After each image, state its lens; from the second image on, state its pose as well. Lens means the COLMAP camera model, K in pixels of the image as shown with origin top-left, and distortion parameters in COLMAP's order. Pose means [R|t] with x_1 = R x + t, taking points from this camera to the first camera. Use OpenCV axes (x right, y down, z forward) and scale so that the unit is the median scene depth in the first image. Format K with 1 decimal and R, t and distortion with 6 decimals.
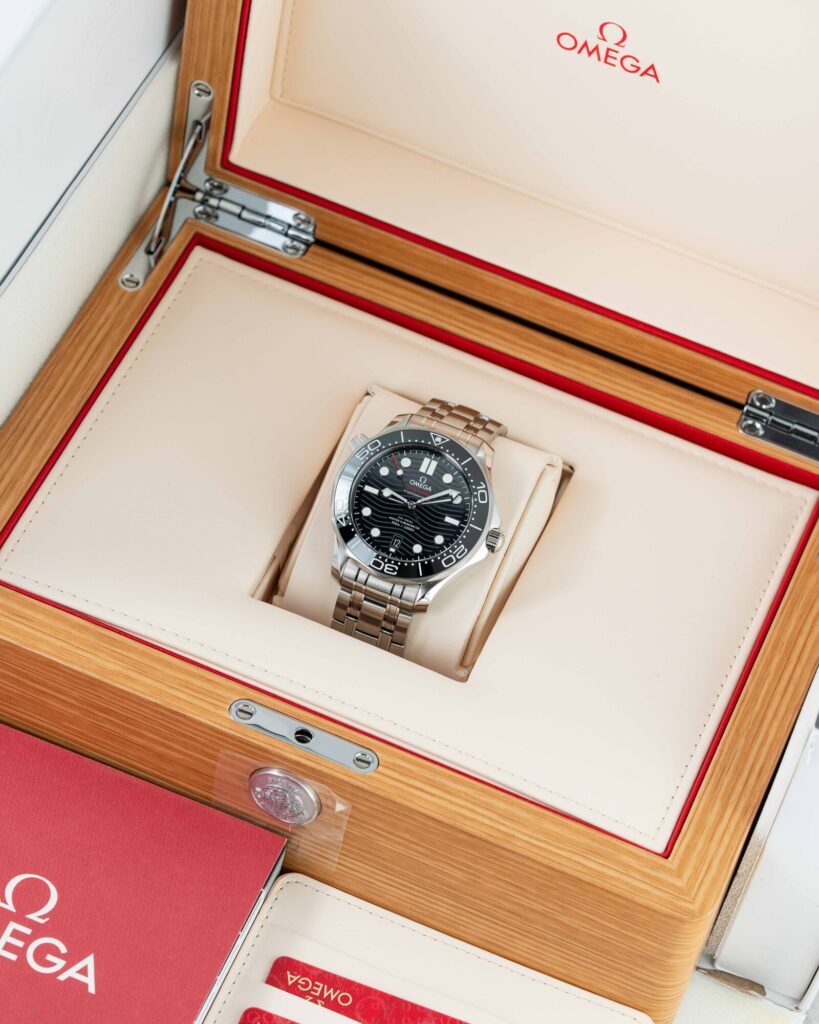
lens RADIAL K [[4854.4, 0, 411.2], [0, 4854.4, 511.4], [0, 0, 1]] dist [-0.053677, 0.000000]
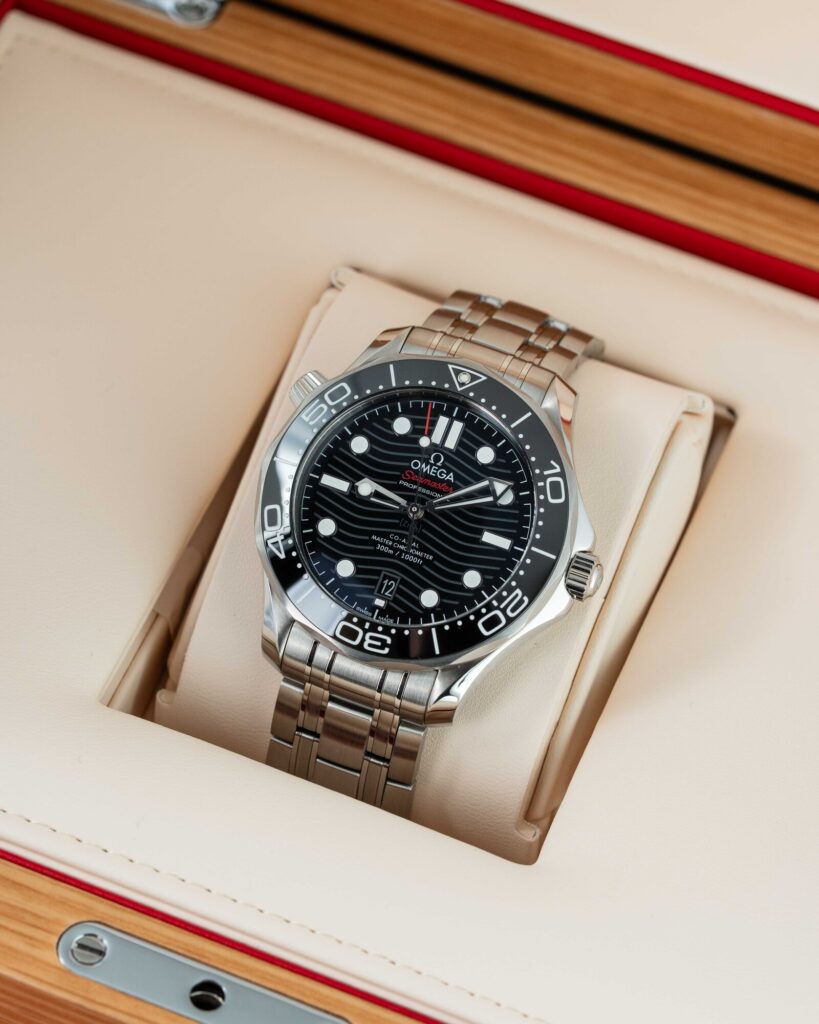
lens RADIAL K [[4854.4, 0, 405.0], [0, 4854.4, 512.9], [0, 0, 1]] dist [-0.053677, 0.000000]
pose [[0.998680, -0.035452, -0.037172, 0.017645], [0.037197, 0.998185, 0.047364, -0.024882], [0.035425, -0.048684, 0.998186, 0.496925]]
